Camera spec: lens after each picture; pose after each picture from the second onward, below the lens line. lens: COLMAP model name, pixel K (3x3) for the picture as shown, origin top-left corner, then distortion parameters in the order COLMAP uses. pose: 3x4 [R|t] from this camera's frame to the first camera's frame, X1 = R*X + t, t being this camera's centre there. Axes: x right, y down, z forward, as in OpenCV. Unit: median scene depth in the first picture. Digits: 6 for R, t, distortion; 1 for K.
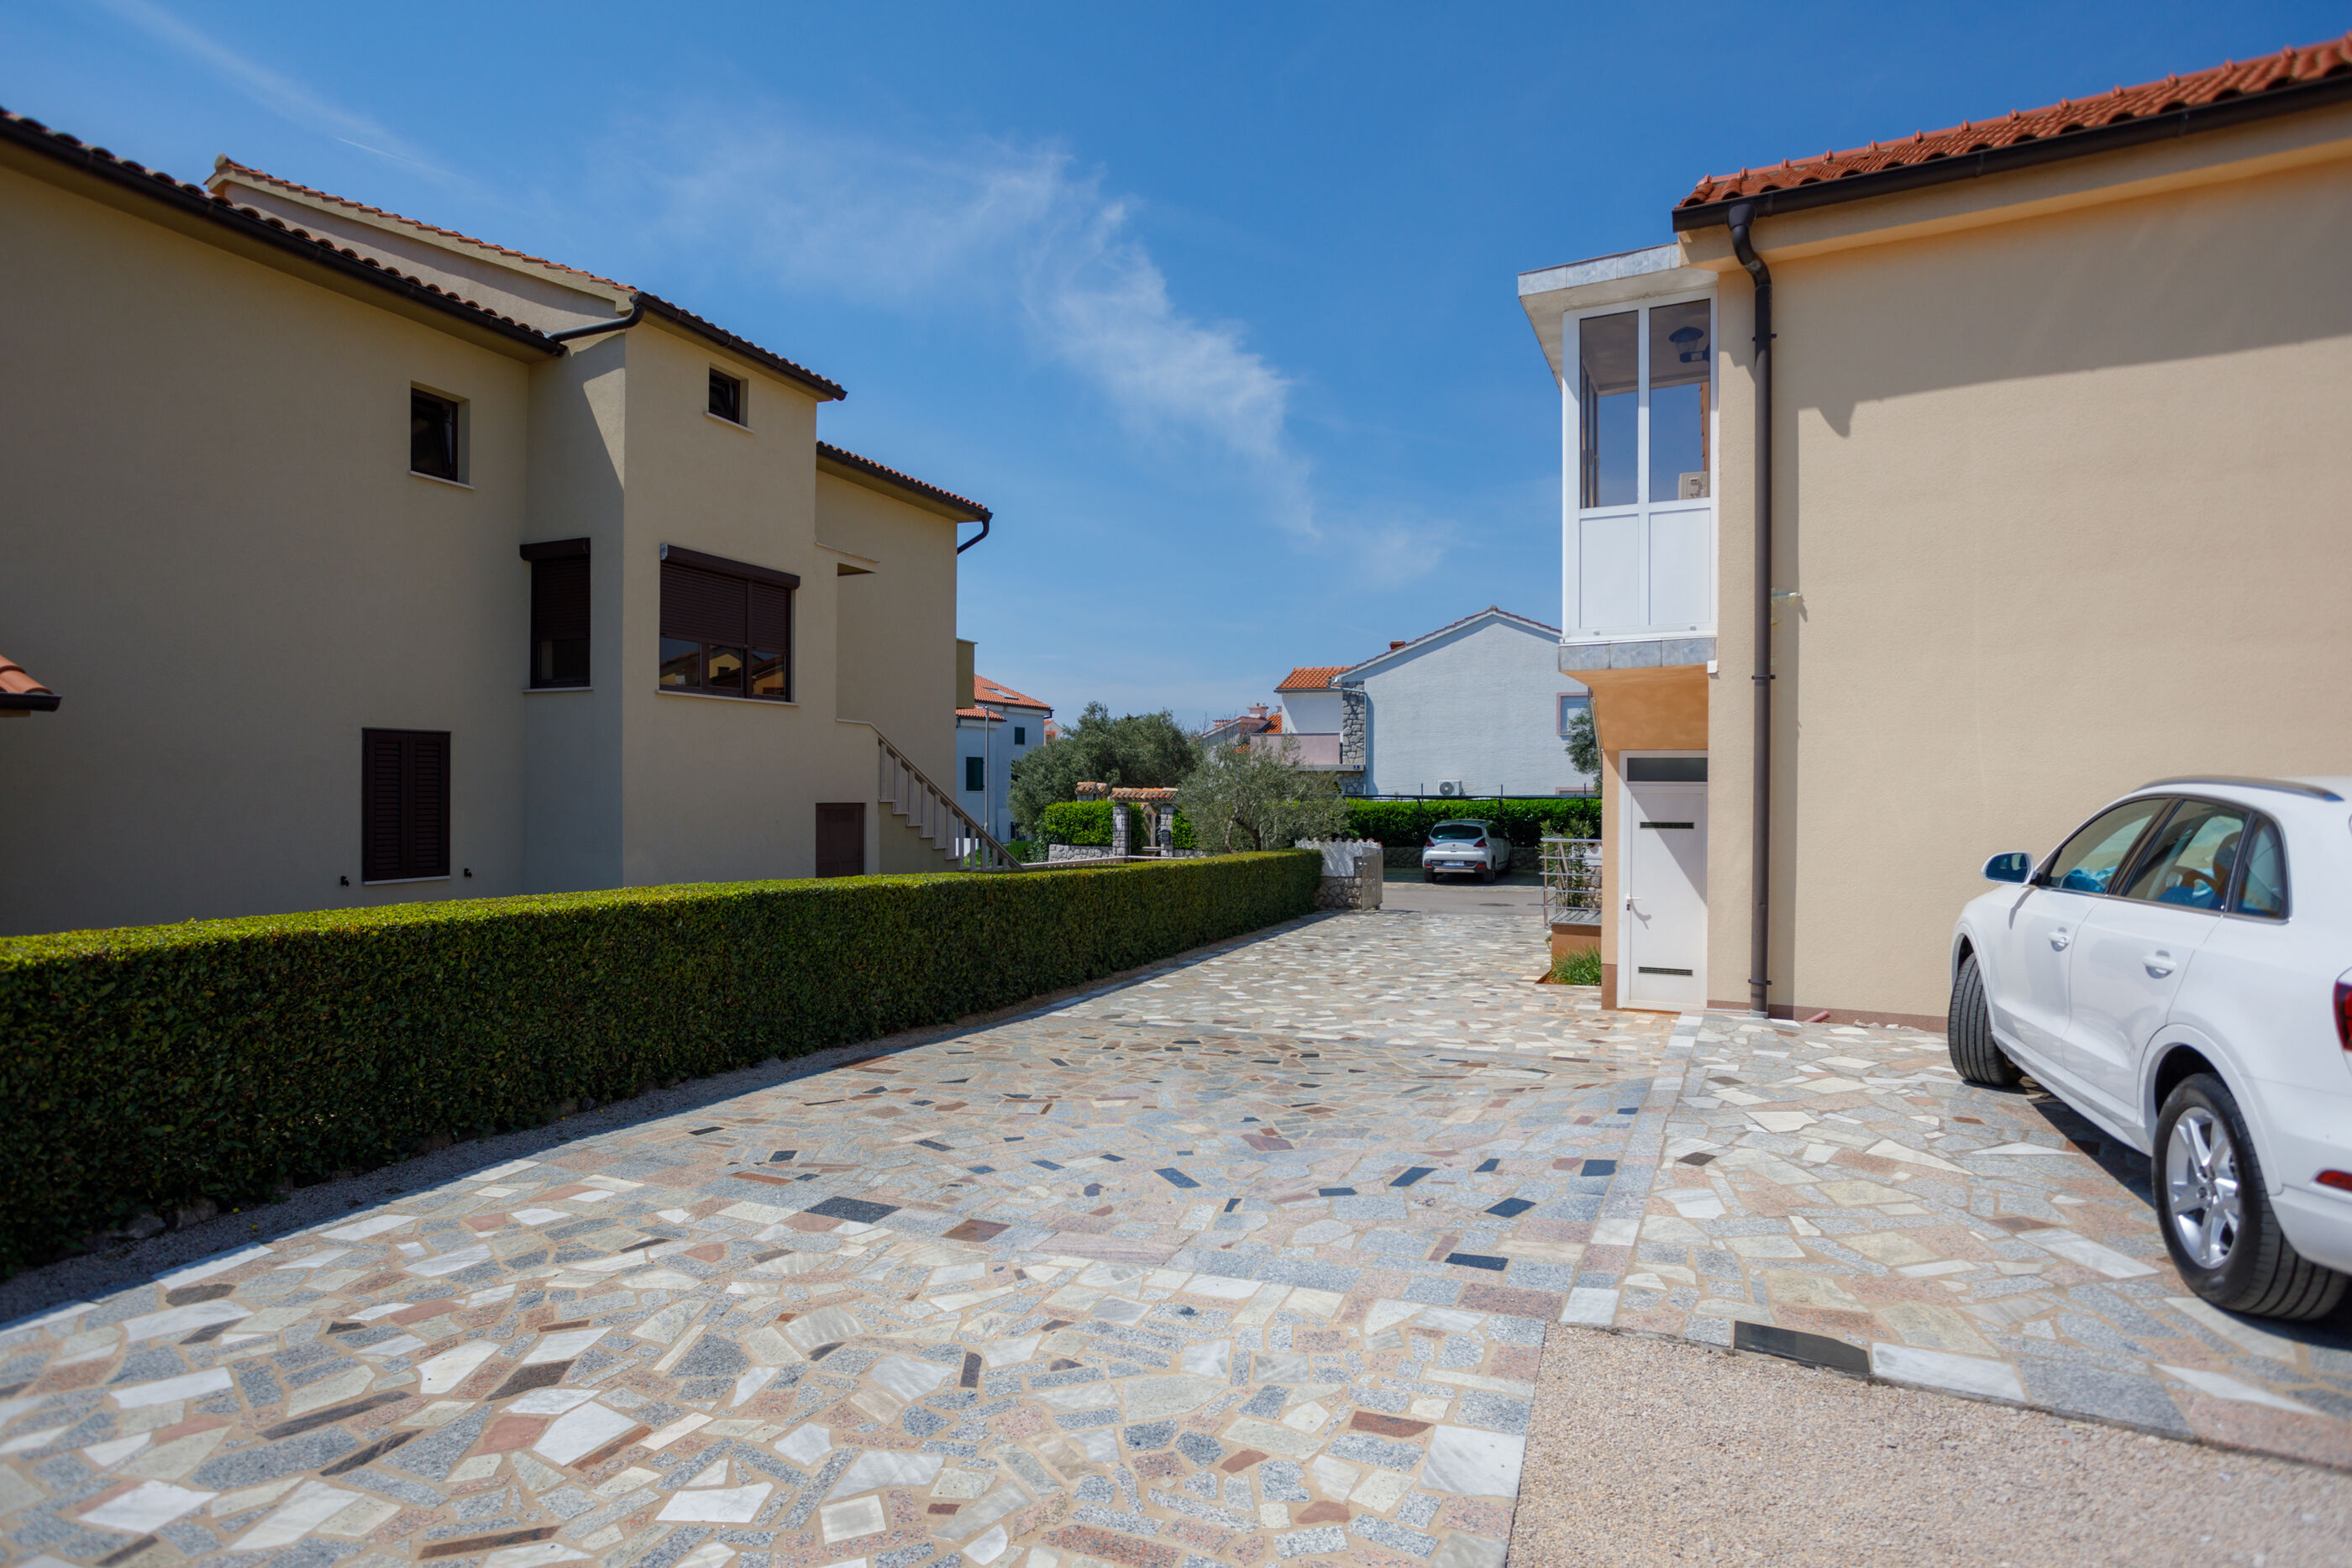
lens RADIAL K [[1165.8, 0, 1171.7], [0, 1165.8, 778.7], [0, 0, 1]] dist [-0.032370, 0.024557]
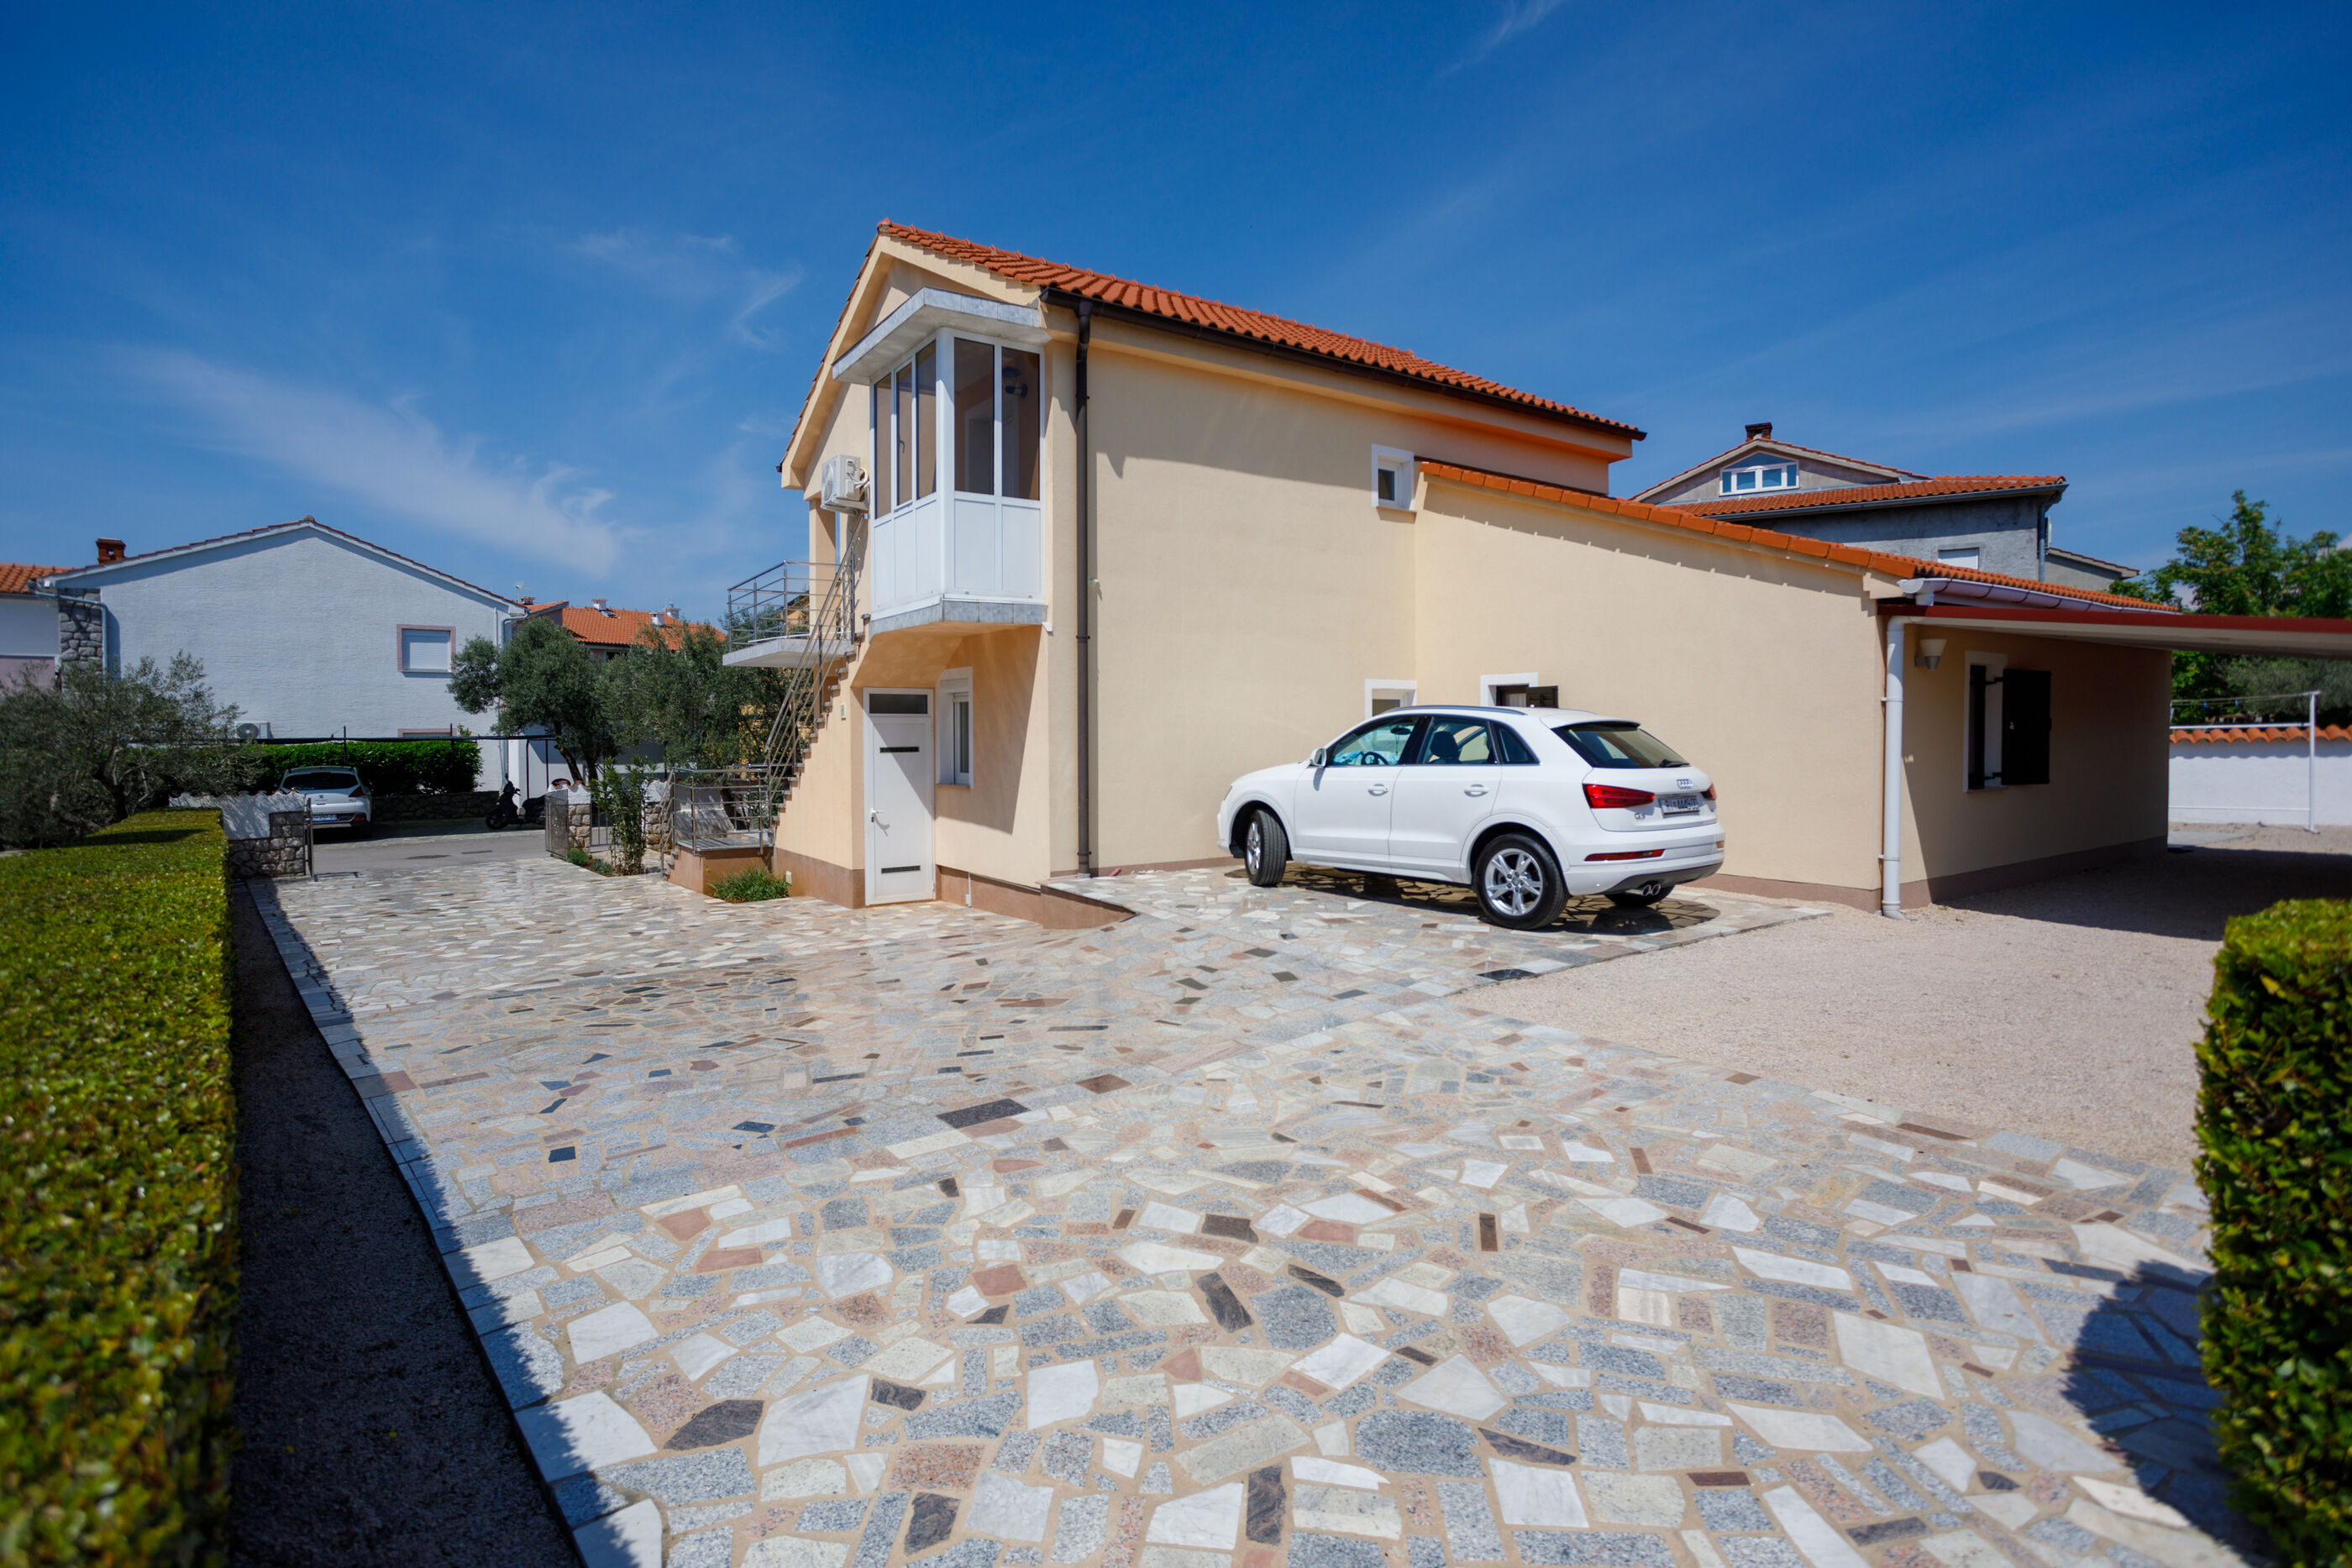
lens RADIAL K [[1165.8, 0, 1146.6], [0, 1165.8, 739.3], [0, 0, 1]] dist [-0.032370, 0.024557]
pose [[0.485198, -0.011624, 0.874327, -1.154908], [0.001338, 0.999920, 0.012552, 0.031421], [-0.874403, -0.004920, 0.485175, 0.399683]]
